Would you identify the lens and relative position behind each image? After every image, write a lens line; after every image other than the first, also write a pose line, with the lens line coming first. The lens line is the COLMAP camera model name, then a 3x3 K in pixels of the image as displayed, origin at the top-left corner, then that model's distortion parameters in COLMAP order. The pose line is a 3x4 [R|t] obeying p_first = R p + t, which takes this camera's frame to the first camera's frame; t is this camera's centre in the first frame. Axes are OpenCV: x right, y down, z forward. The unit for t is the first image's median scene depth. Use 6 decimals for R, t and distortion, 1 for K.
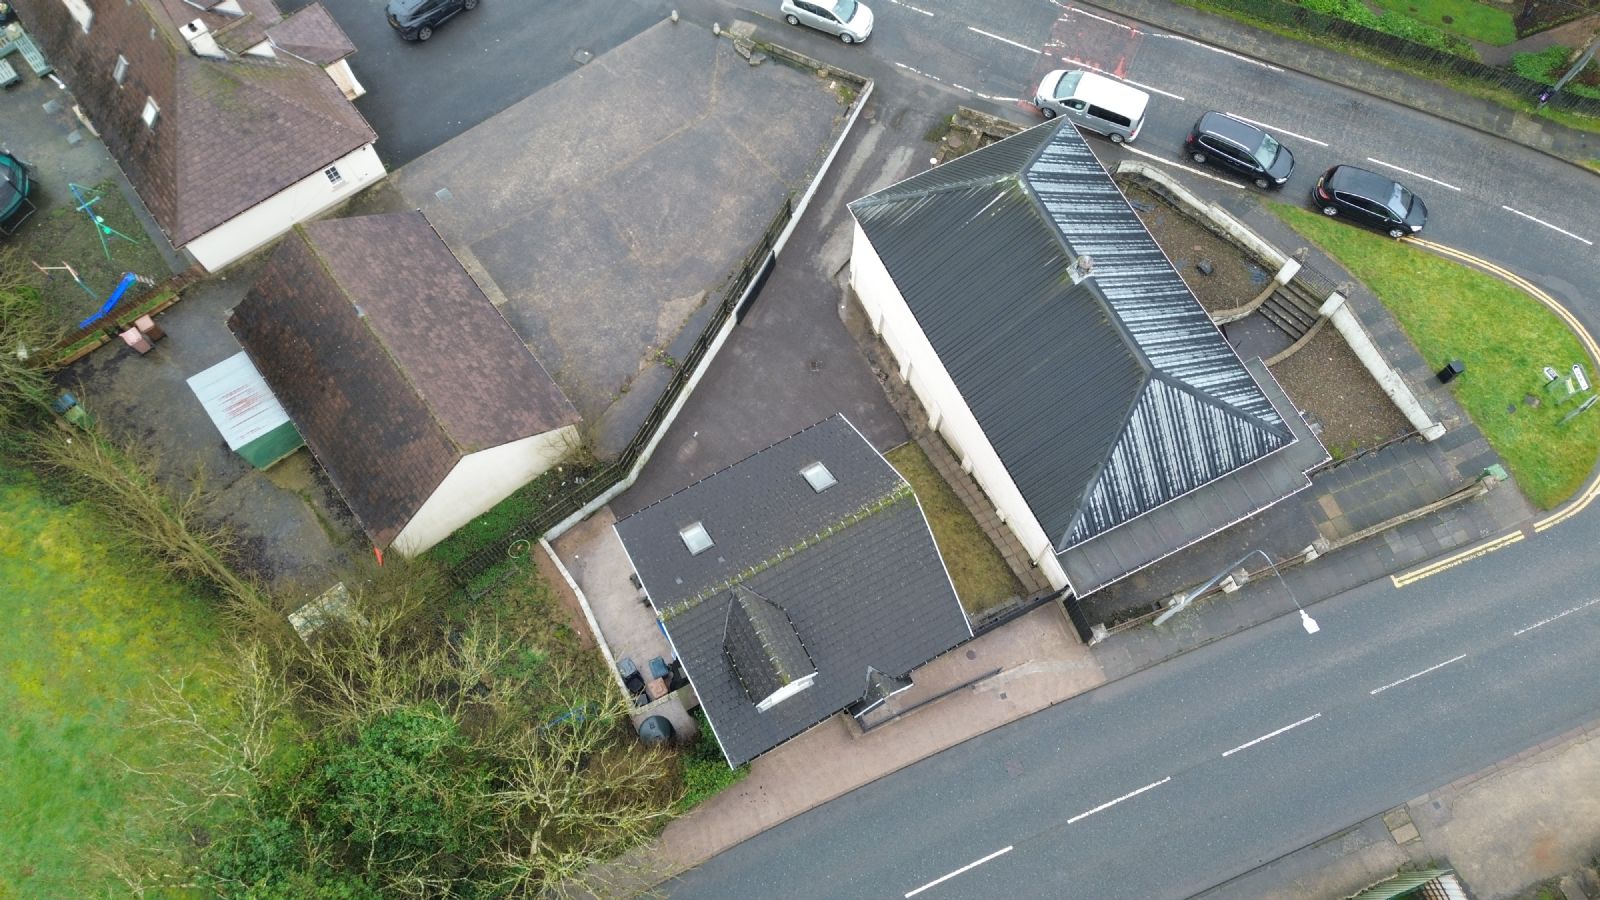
lens RADIAL K [[1128.4, 0, 804.8], [0, 1128.4, 444.5], [0, 0, 1]] dist [0.100794, -0.090525]
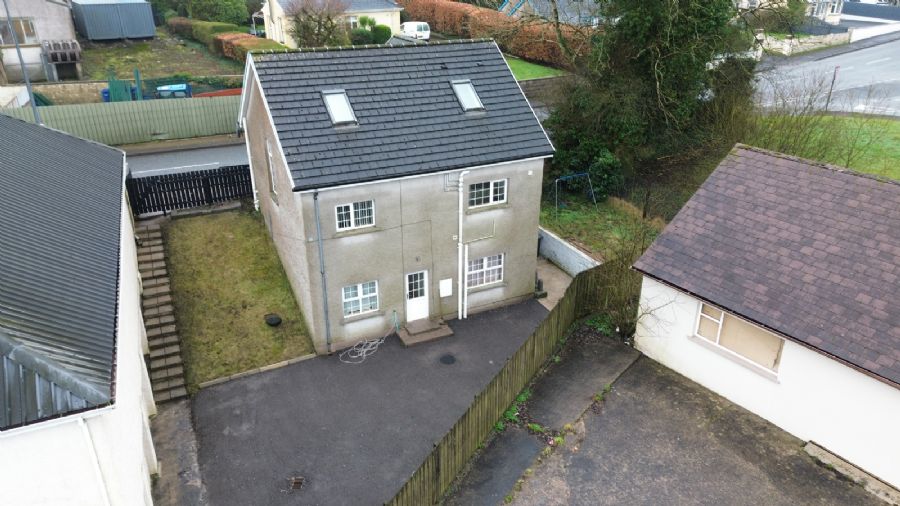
lens RADIAL K [[634.7, 0, 452.7], [0, 634.7, 249.9], [0, 0, 1]] dist [0.100794, -0.090525]
pose [[-0.999179, -0.032147, 0.024669, -0.076803], [0.026157, -0.046719, 0.998566, -0.395096], [-0.030949, 0.998391, 0.047522, 0.851353]]
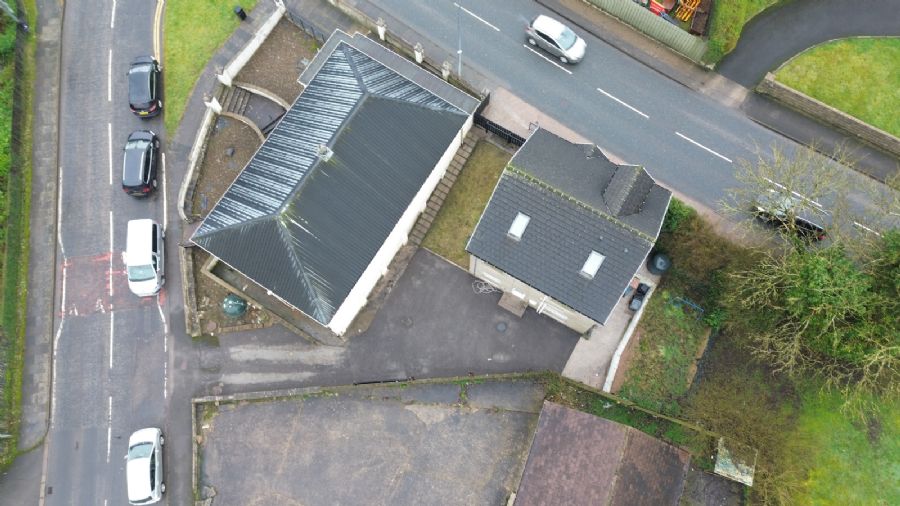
lens RADIAL K [[634.7, 0, 452.7], [0, 634.7, 249.9], [0, 0, 1]] dist [0.100794, -0.090525]
pose [[-0.528417, -0.818692, 0.224763, -0.138333], [0.786986, -0.373038, 0.491422, -0.411714], [-0.318478, 0.436561, 0.841419, 0.193689]]
